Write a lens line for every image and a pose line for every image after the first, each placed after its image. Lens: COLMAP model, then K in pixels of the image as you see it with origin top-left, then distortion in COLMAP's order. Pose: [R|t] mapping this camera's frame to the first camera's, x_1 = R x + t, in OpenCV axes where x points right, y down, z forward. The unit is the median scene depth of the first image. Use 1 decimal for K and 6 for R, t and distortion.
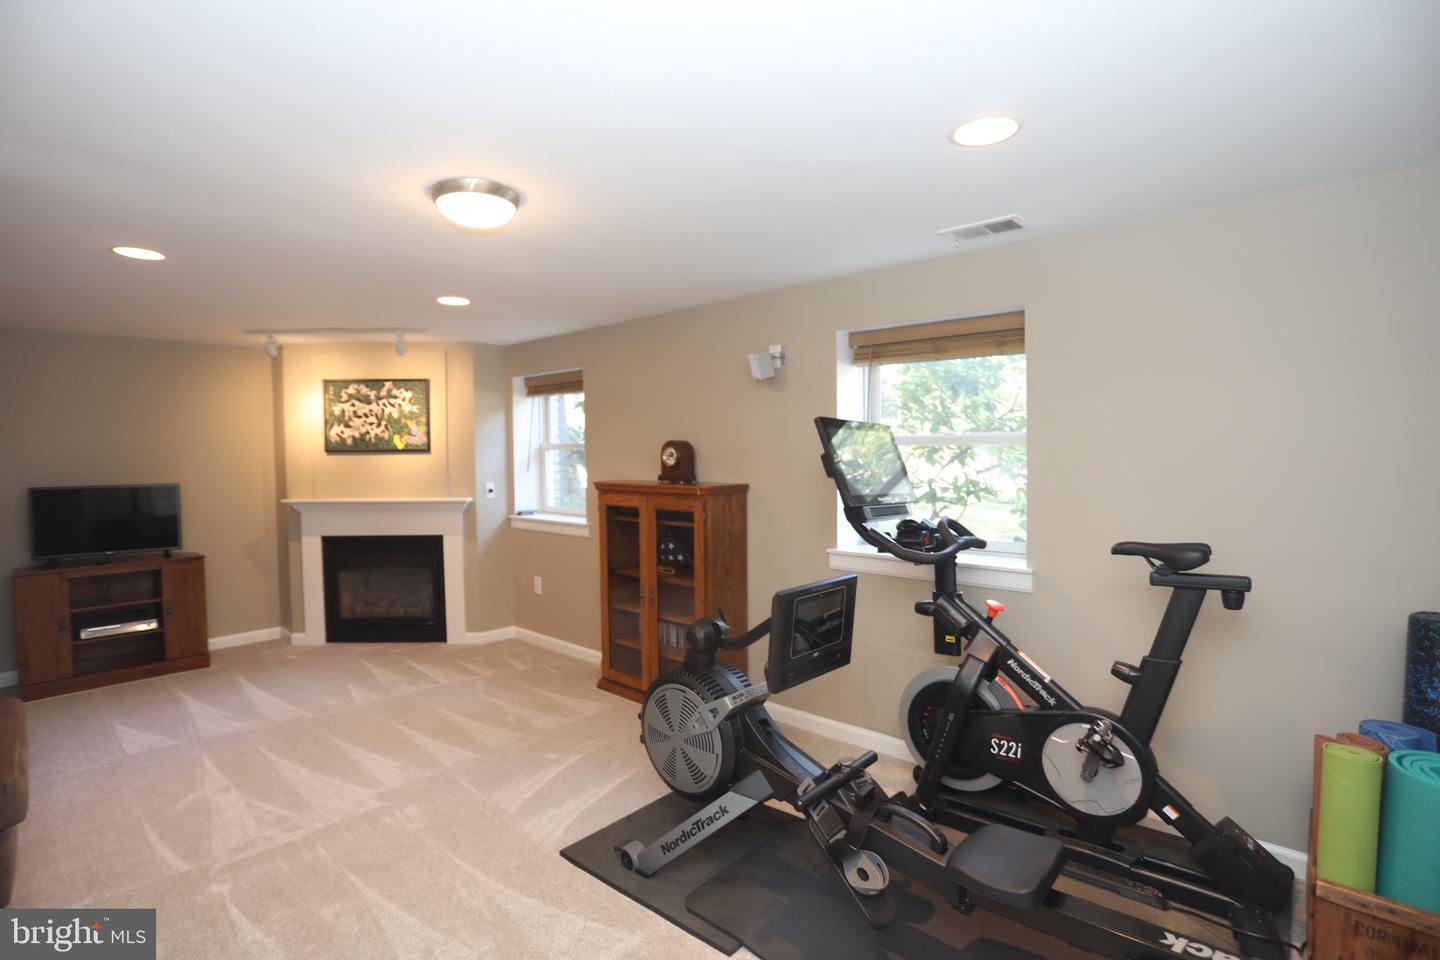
lens RADIAL K [[692.9, 0, 722.6], [0, 692.9, 481.1], [0, 0, 1]] dist [-0.028458, 0.005142]
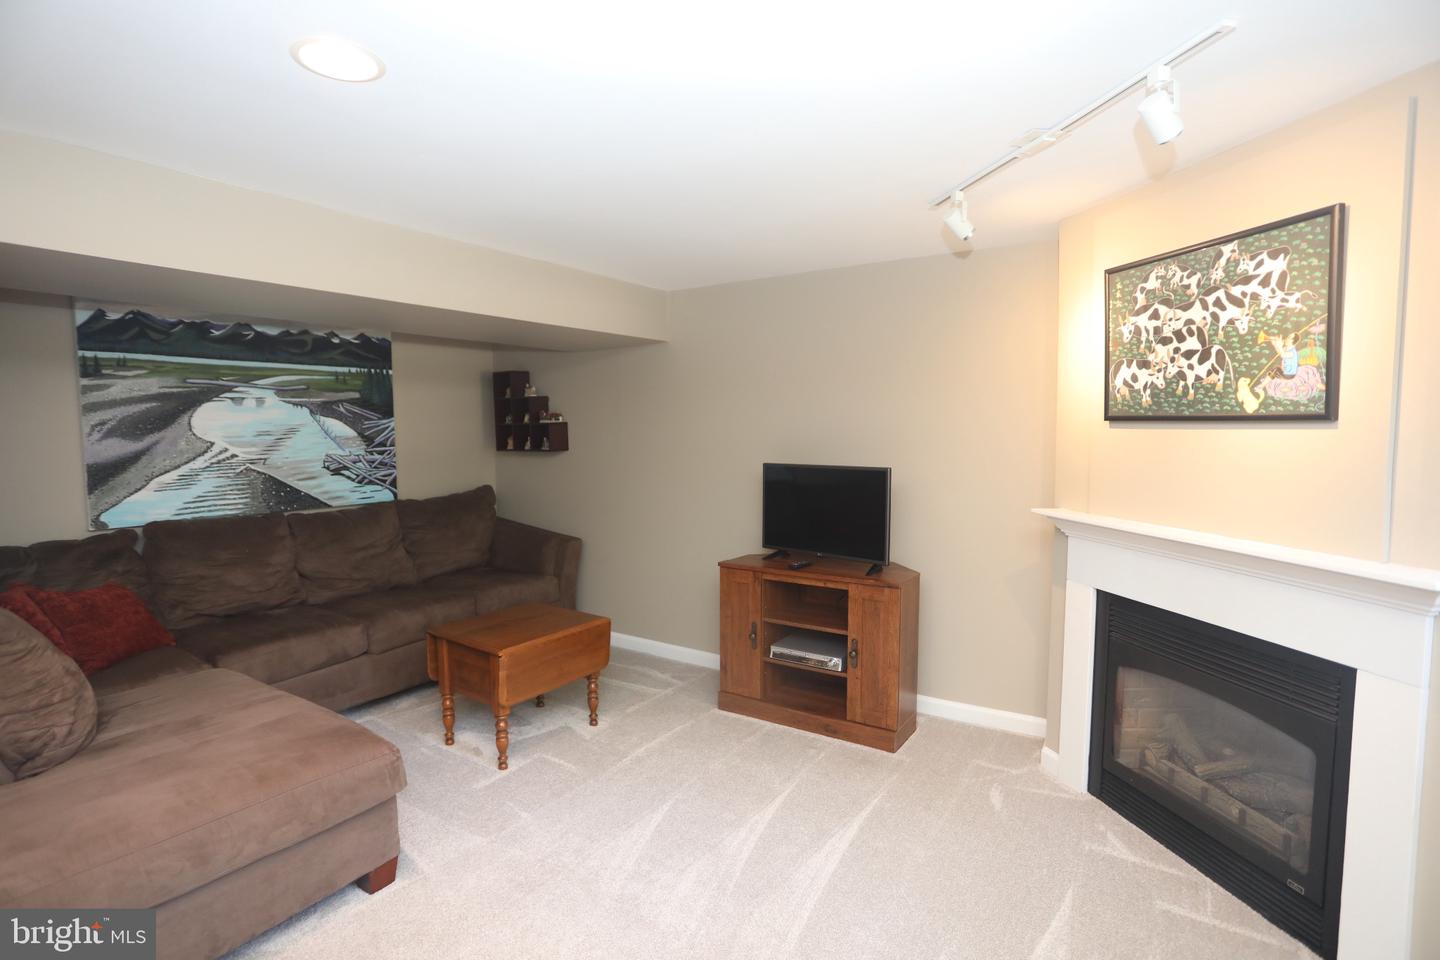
lens RADIAL K [[692.9, 0, 723.5], [0, 692.9, 479.2], [0, 0, 1]] dist [-0.028458, 0.005142]
pose [[0.137758, 0.083585, -0.986933, -0.130383], [-0.028443, 0.996356, 0.080413, -0.032624], [0.990057, 0.016994, 0.139634, 0.660578]]
